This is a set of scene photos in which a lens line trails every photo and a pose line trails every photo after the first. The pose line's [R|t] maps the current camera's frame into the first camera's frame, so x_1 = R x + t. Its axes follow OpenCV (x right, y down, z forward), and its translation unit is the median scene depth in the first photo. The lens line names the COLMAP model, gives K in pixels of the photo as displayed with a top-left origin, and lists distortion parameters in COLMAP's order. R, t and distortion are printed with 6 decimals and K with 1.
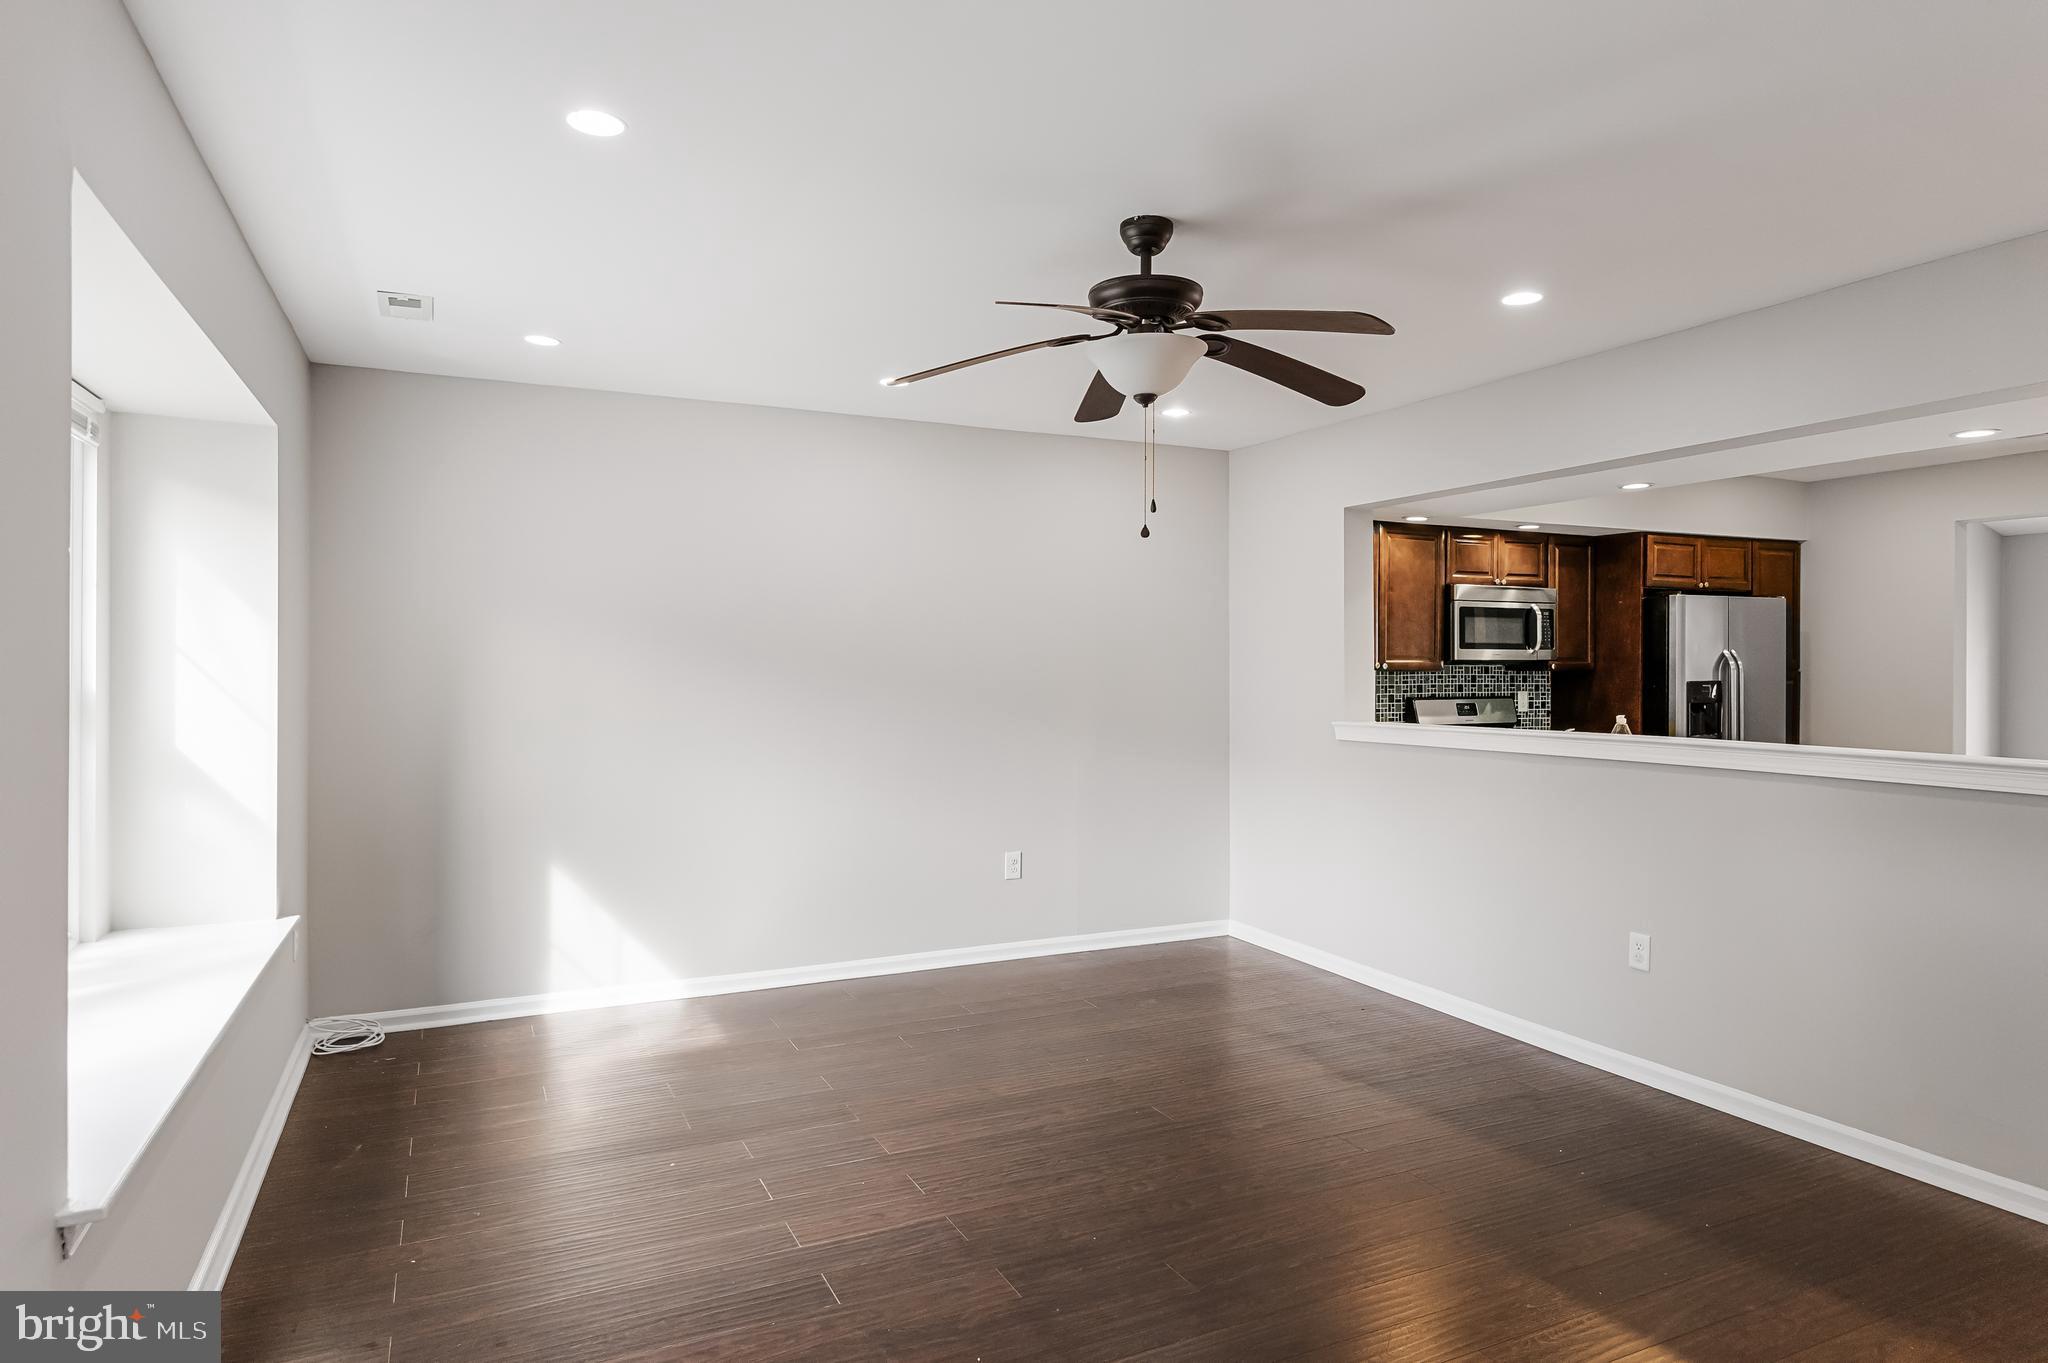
lens RADIAL K [[1184.9, 0, 1020.2], [0, 1184.9, 669.0], [0, 0, 1]] dist [-0.006237, 0.001418]
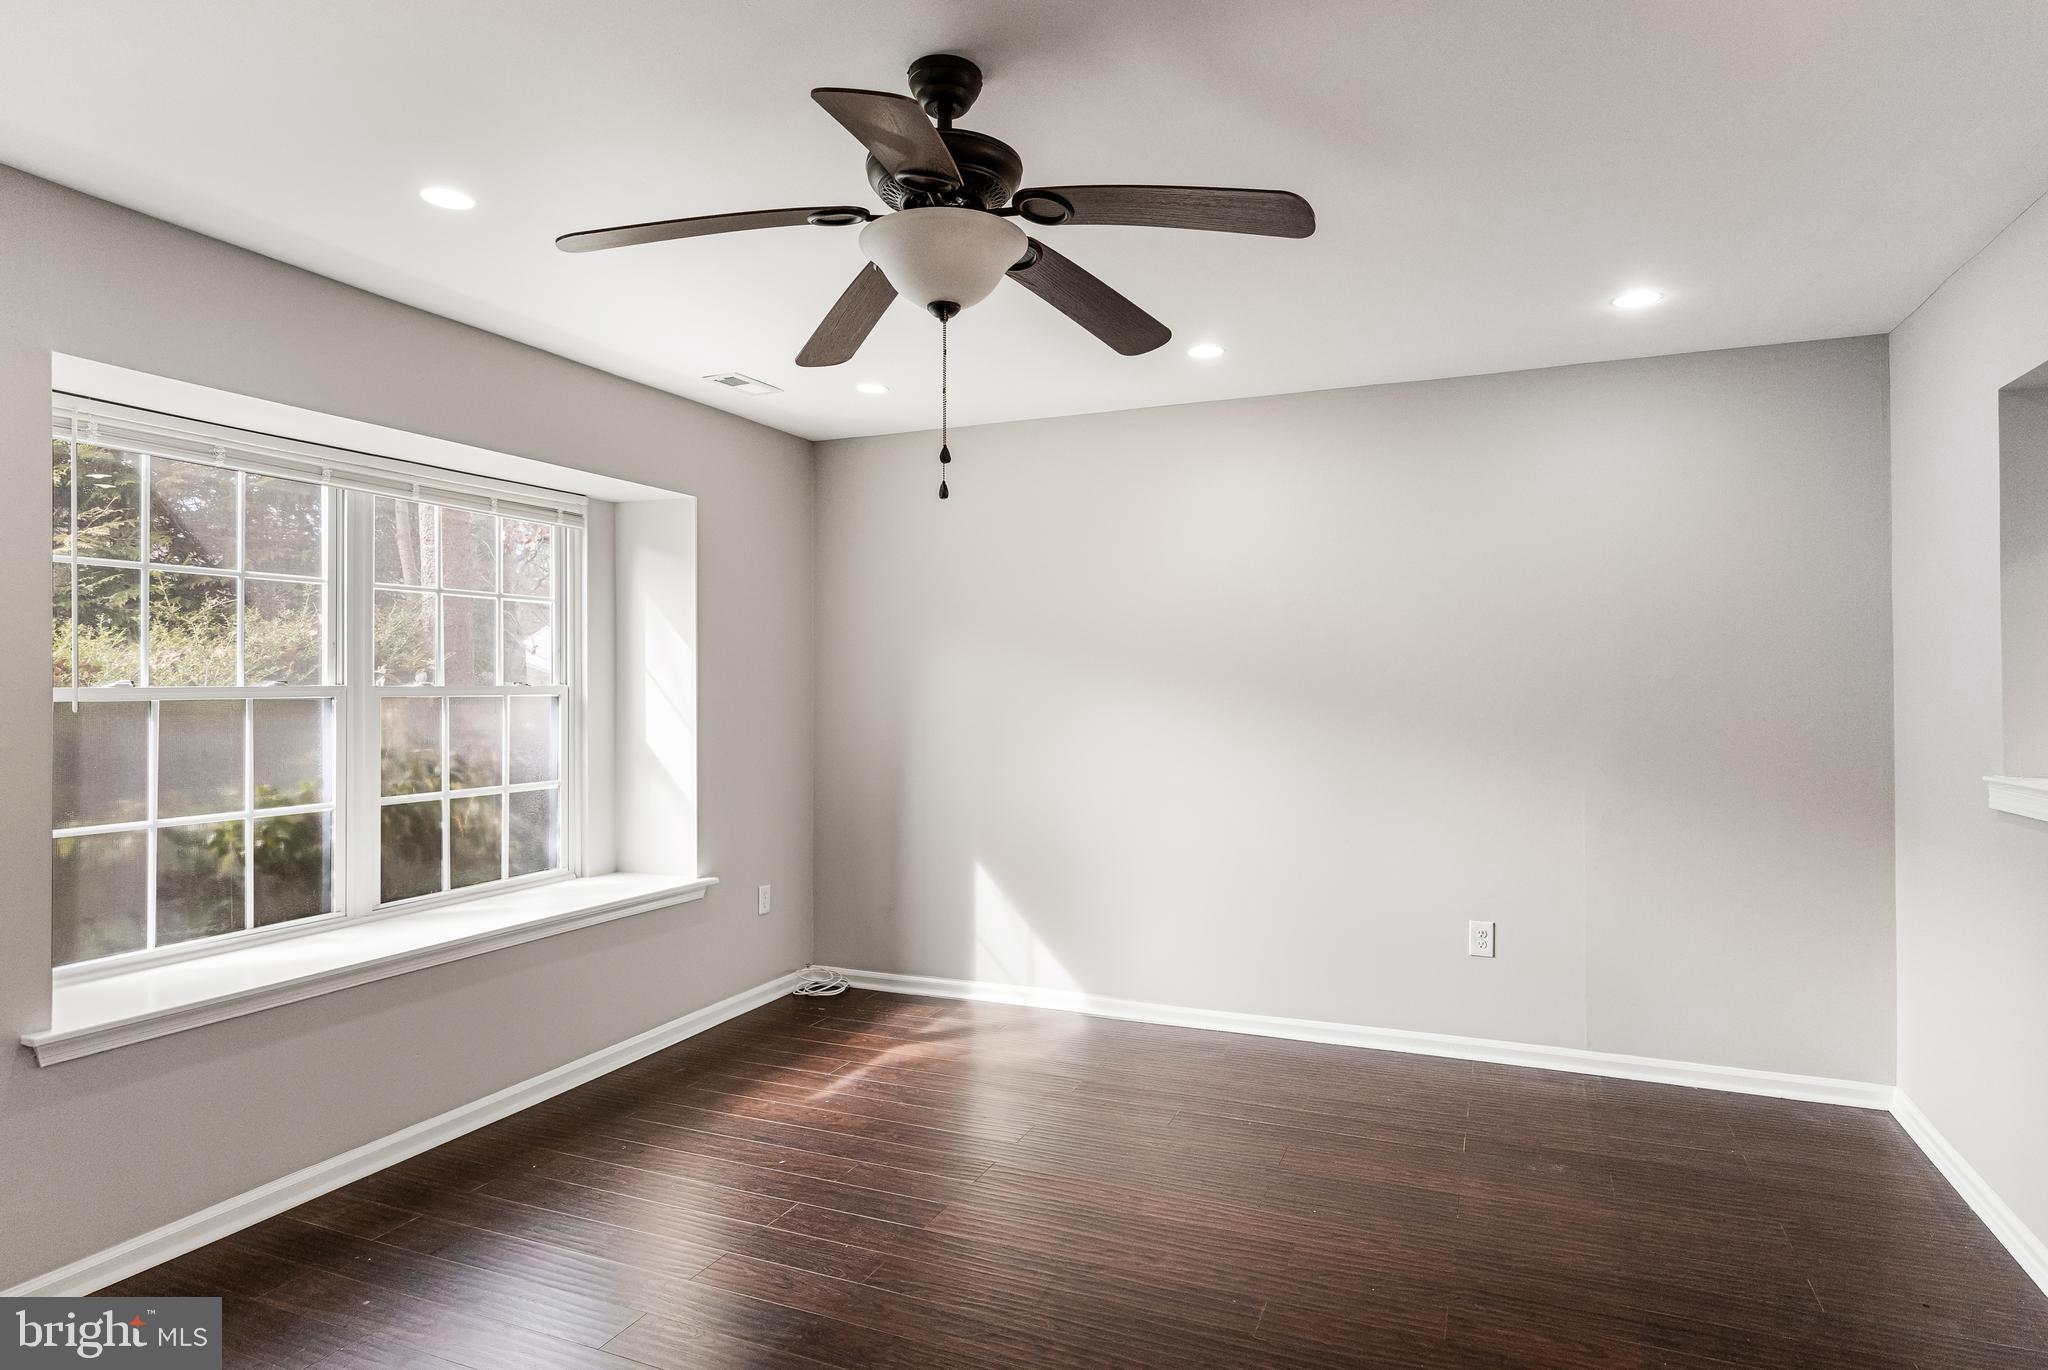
lens RADIAL K [[1102.7, 0, 1032.3], [0, 1102.7, 678.5], [0, 0, 1]] dist [0.003291, 0.000943]
pose [[0.672576, -0.007593, -0.739989, 0.314782], [-0.001035, 0.999937, -0.011201, 0.004167], [0.740027, 0.008299, 0.672526, 0.282463]]
